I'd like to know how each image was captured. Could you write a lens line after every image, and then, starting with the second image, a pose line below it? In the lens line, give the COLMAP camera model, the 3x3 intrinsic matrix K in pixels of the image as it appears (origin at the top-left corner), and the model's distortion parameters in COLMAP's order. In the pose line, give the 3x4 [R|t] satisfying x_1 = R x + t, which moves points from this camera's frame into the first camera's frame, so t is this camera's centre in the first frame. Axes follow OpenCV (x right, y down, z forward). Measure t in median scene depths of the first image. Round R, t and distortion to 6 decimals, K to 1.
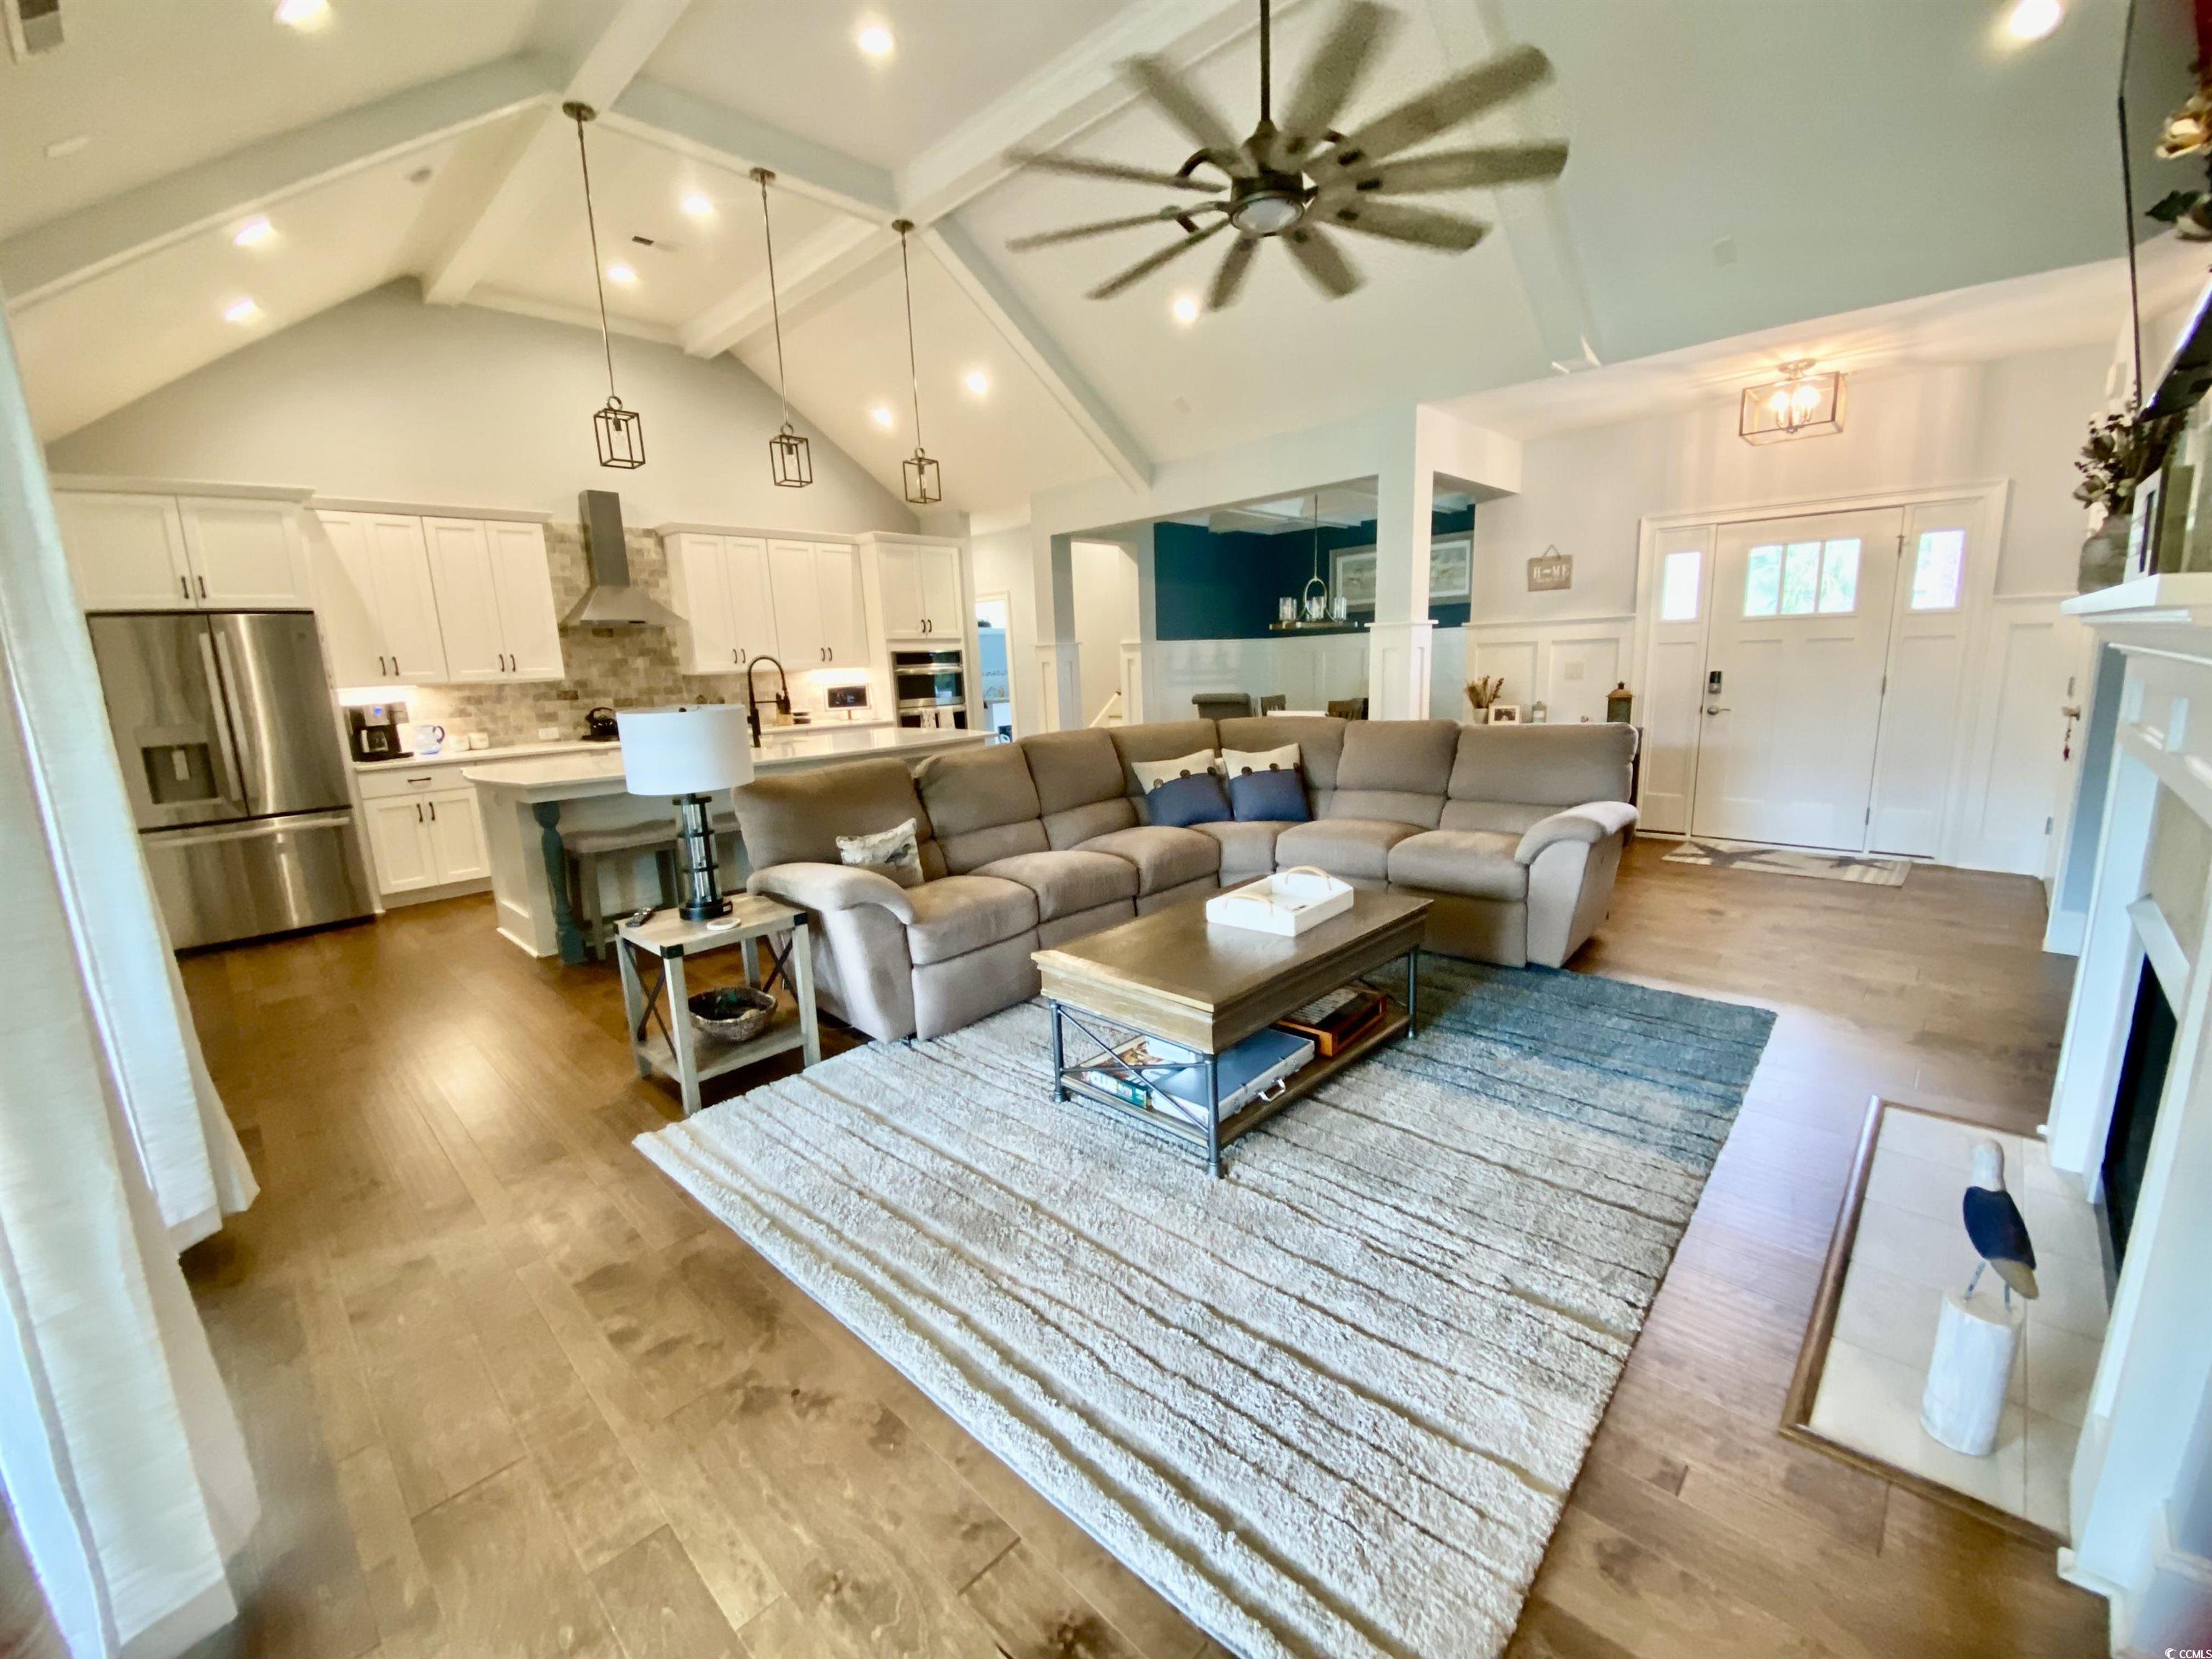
lens RADIAL K [[911.4, 0, 1112.6], [0, 911.4, 825.2], [0, 0, 1]] dist [-0.009695, -0.000841]
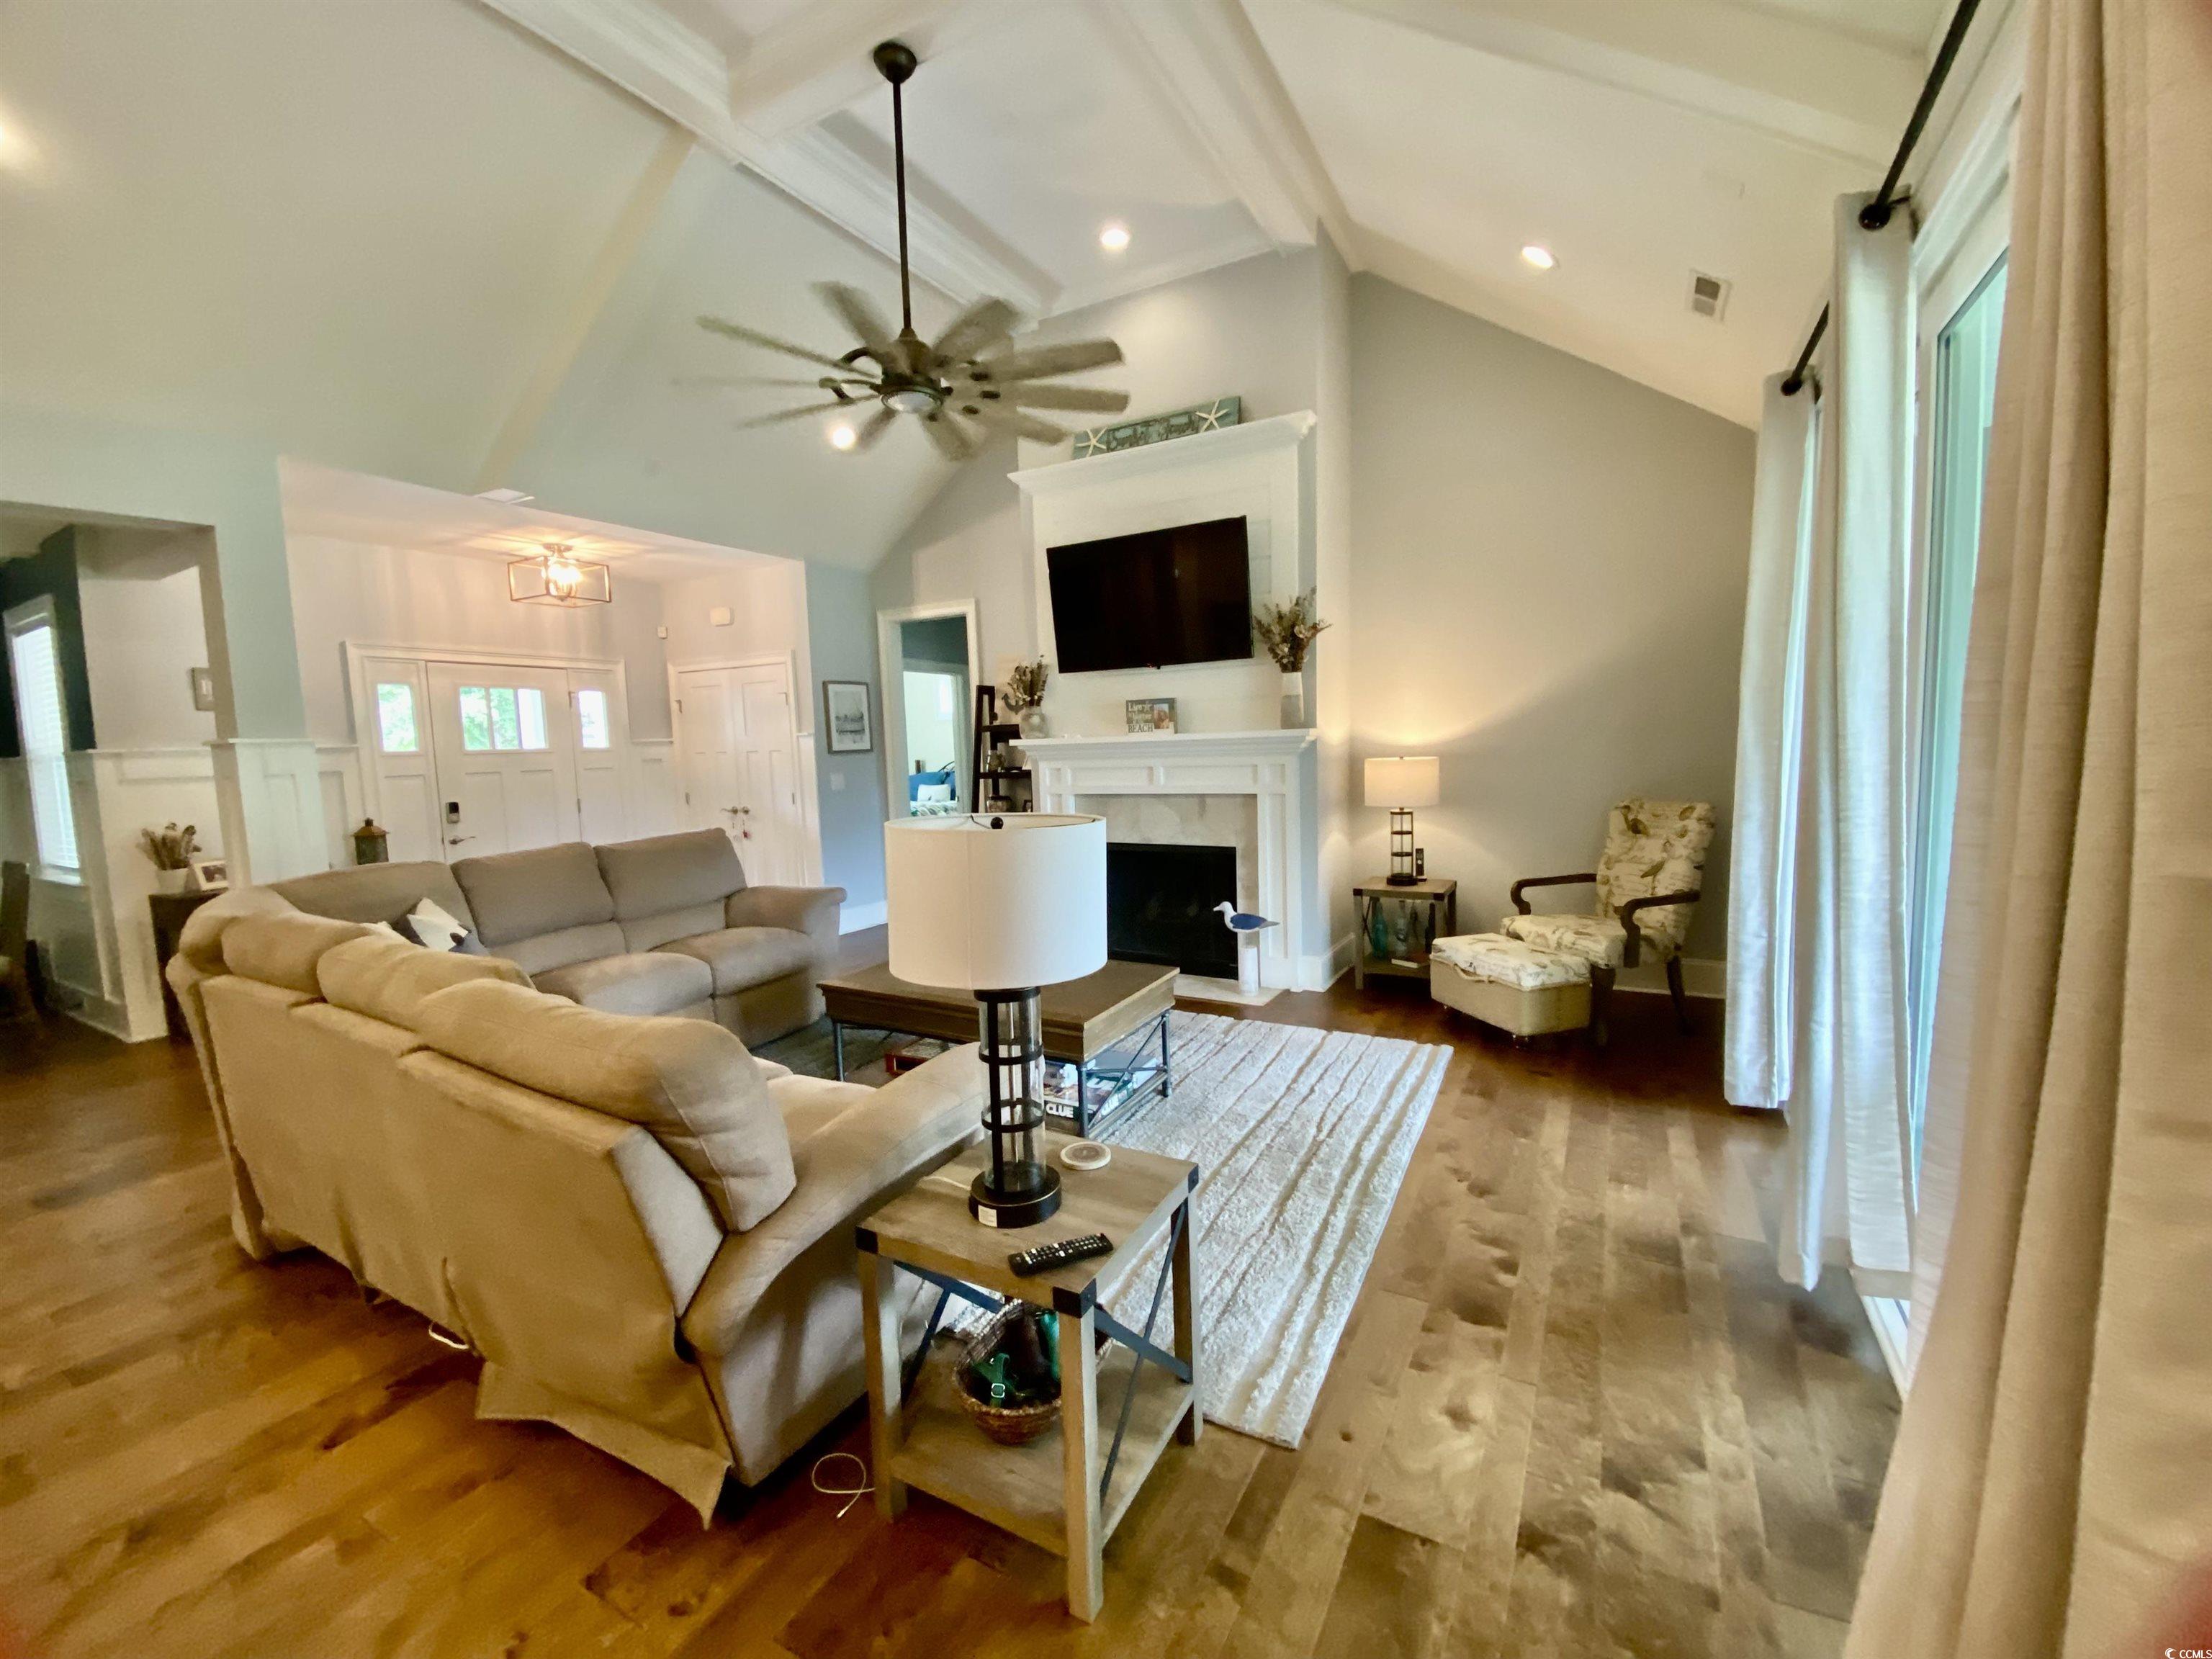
lens RADIAL K [[911.4, 0, 1113.5], [0, 911.4, 828.3], [0, 0, 1]] dist [-0.009695, -0.000841]
pose [[-0.257126, -0.042329, 0.965451, -0.571381], [0.224089, 0.969198, 0.102174, -0.086604], [-0.940038, 0.242618, -0.239720, 0.609421]]
